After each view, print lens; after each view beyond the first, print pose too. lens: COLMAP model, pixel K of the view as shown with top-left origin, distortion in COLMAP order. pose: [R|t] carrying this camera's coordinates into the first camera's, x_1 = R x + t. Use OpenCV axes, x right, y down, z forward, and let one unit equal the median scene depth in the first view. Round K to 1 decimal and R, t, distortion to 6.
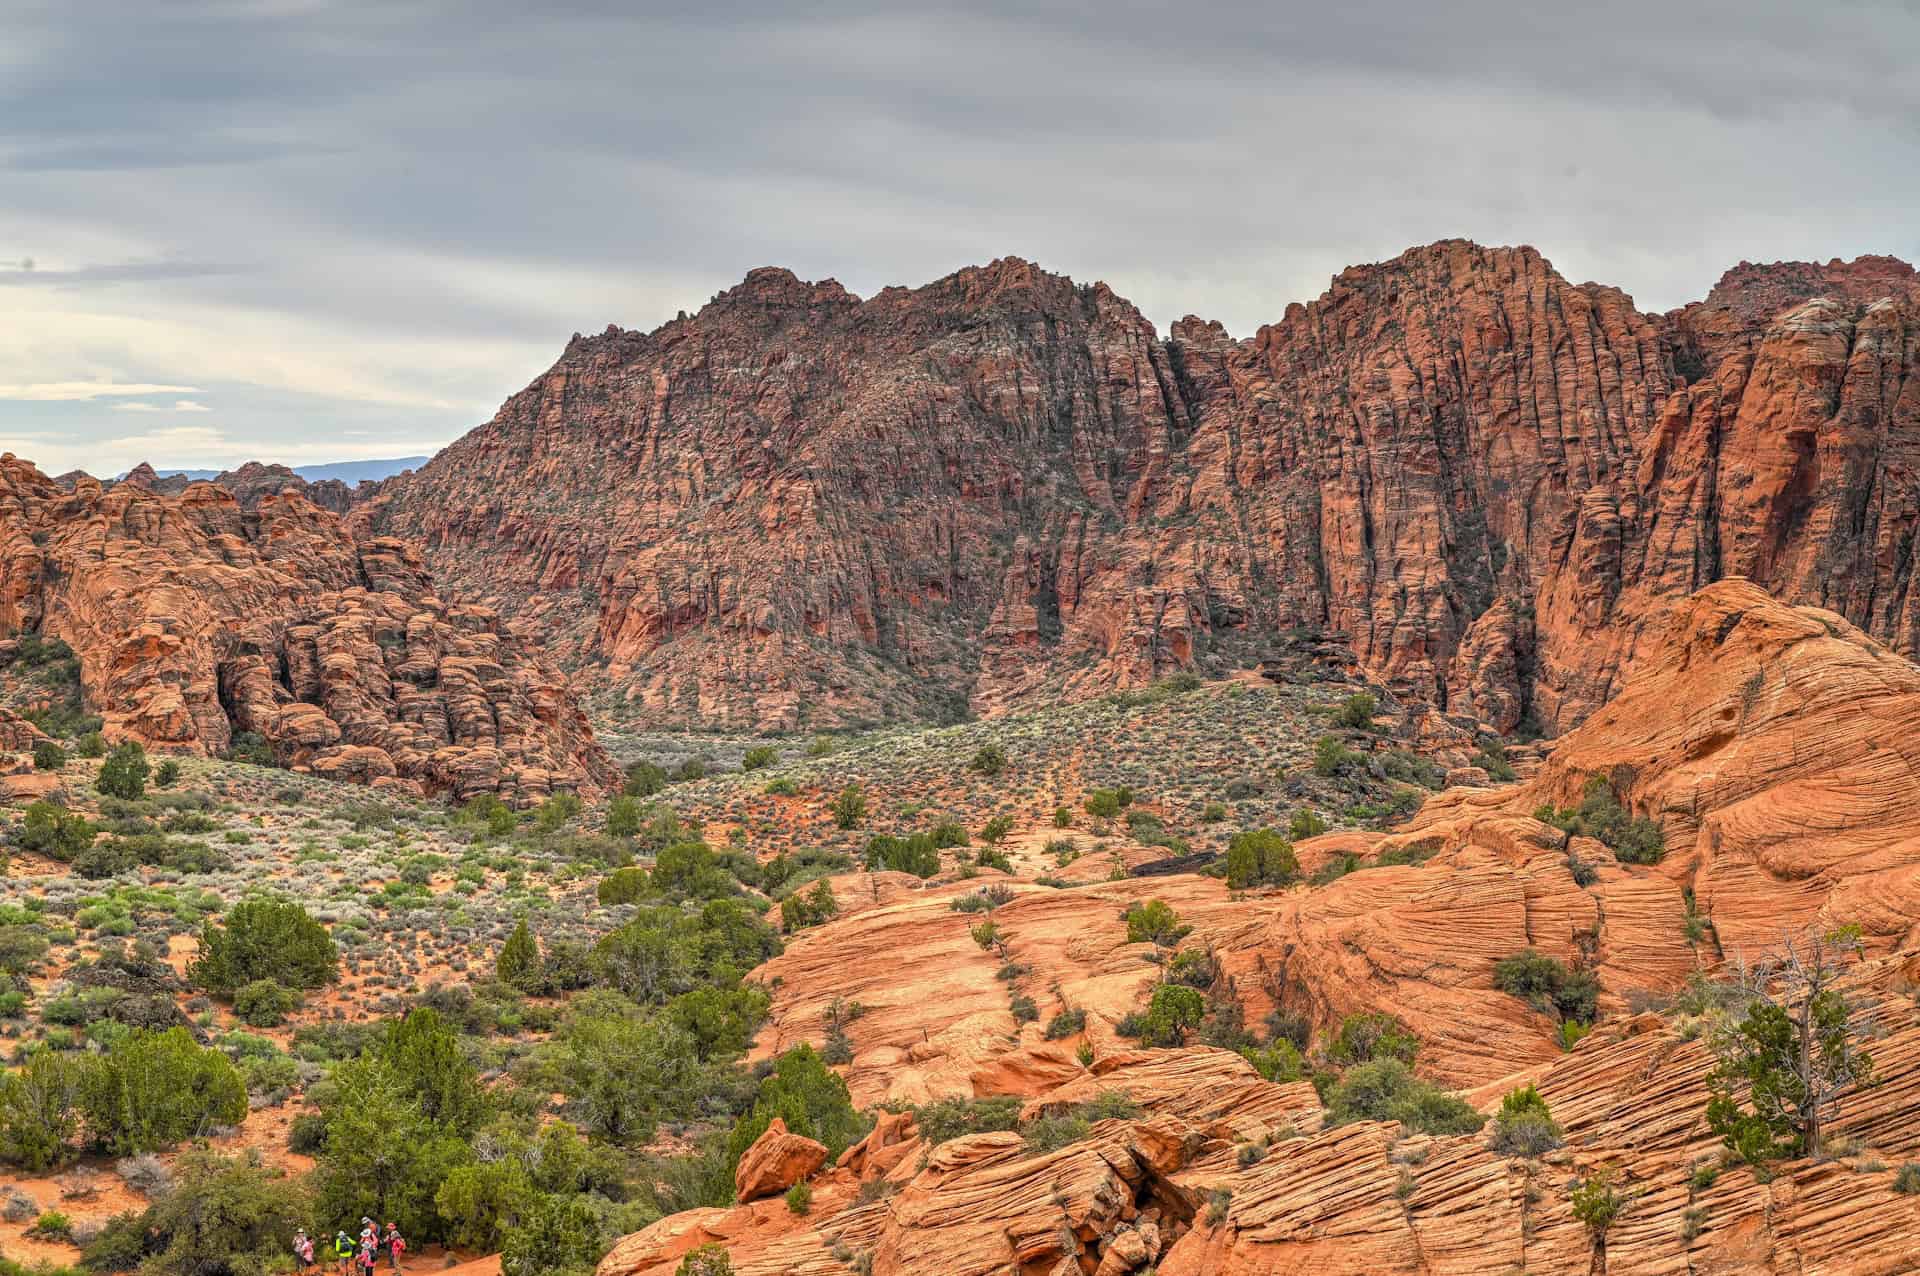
lens RADIAL K [[3243.8, 0, 958.9], [0, 3243.8, 637.9], [0, 0, 1]] dist [-0.002703, 0.000000]
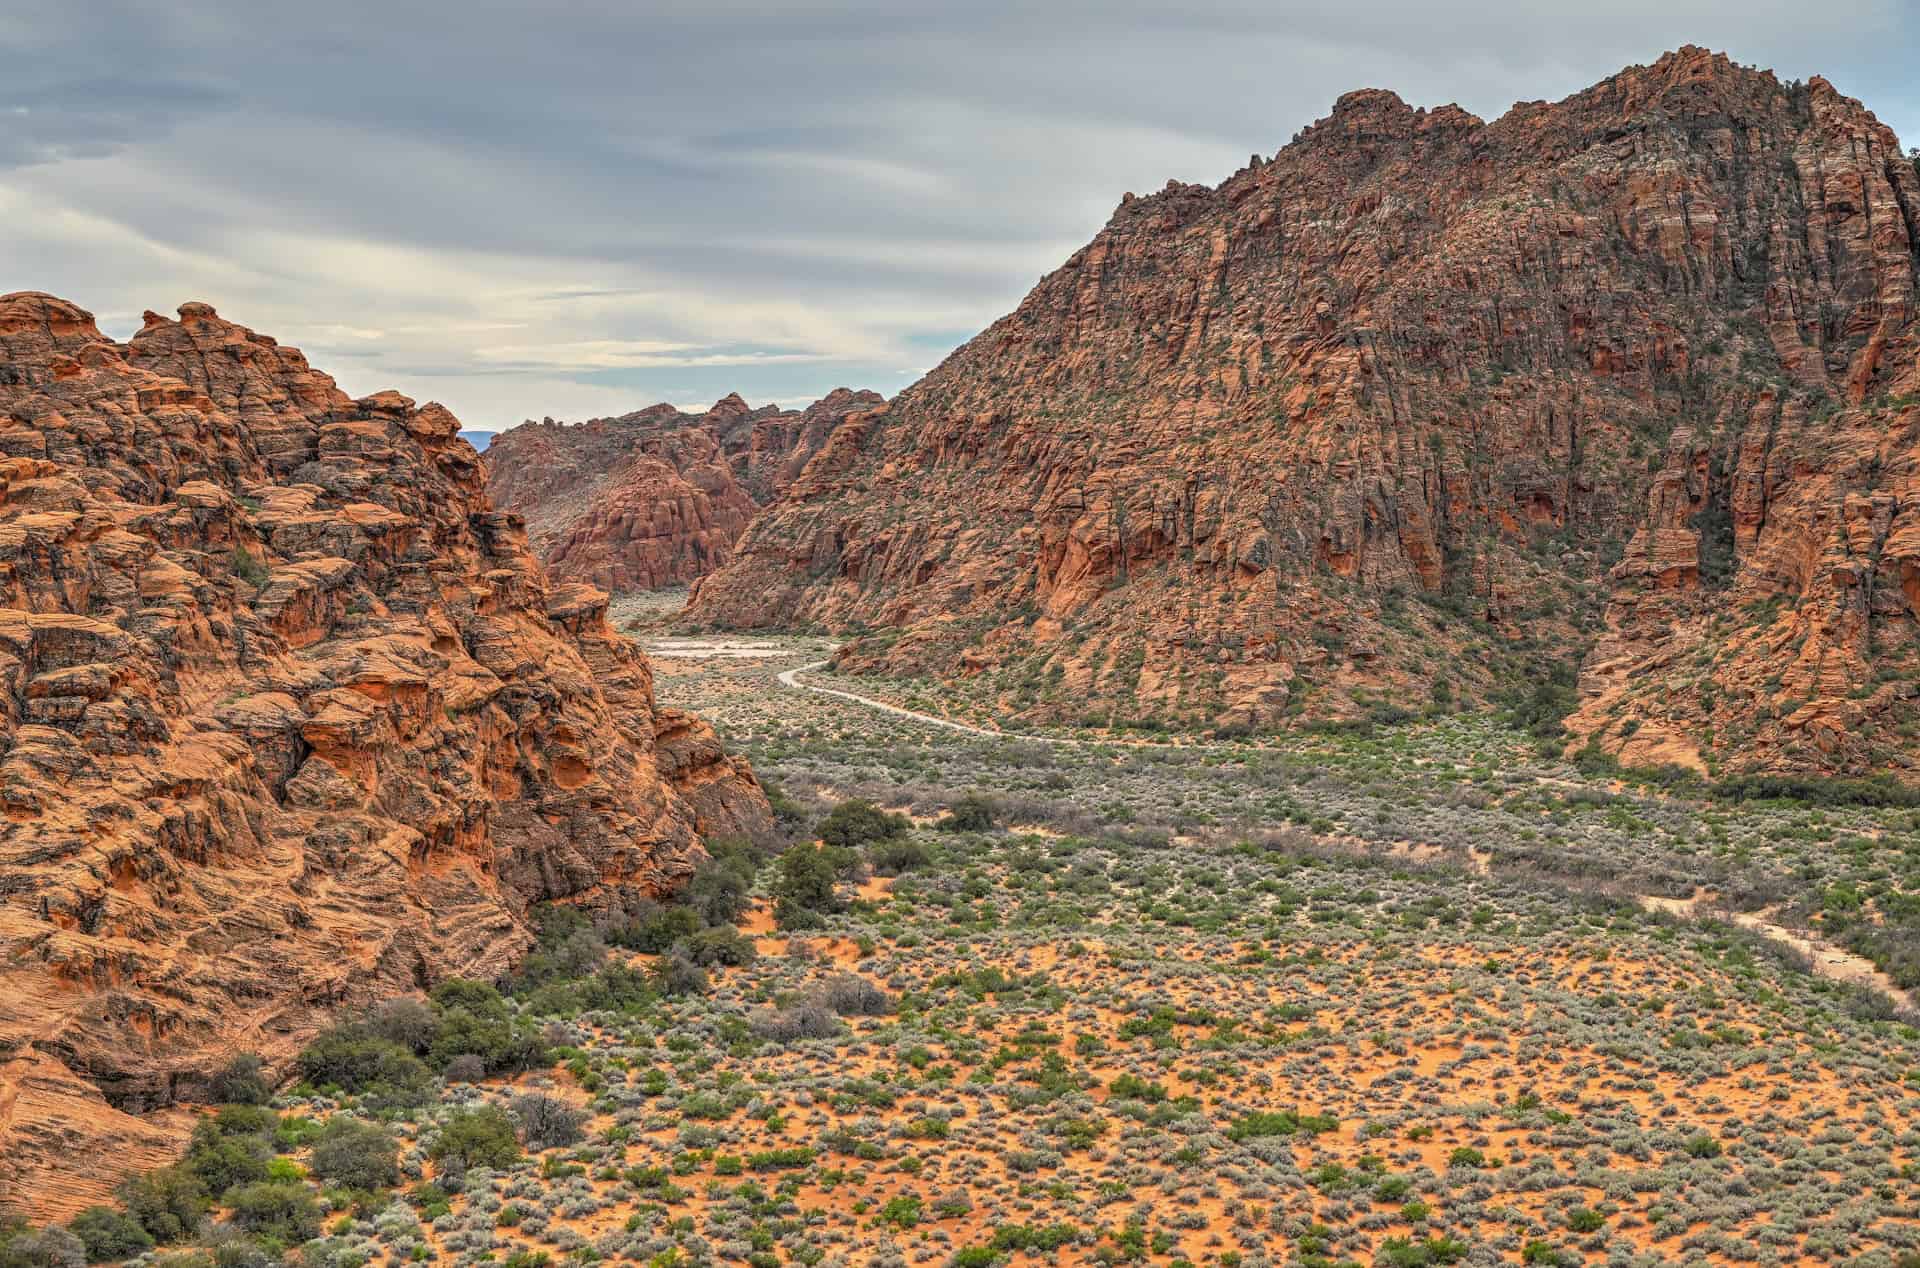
lens RADIAL K [[3218.5, 0, 963.0], [0, 3218.5, 641.9], [0, 0, 1]] dist [-0.002254, 0.000000]
pose [[0.972935, -0.000576, -0.231080, 0.028603], [0.004192, 0.999876, 0.015157, 0.002228], [0.231043, -0.015715, 0.972817, 0.319640]]
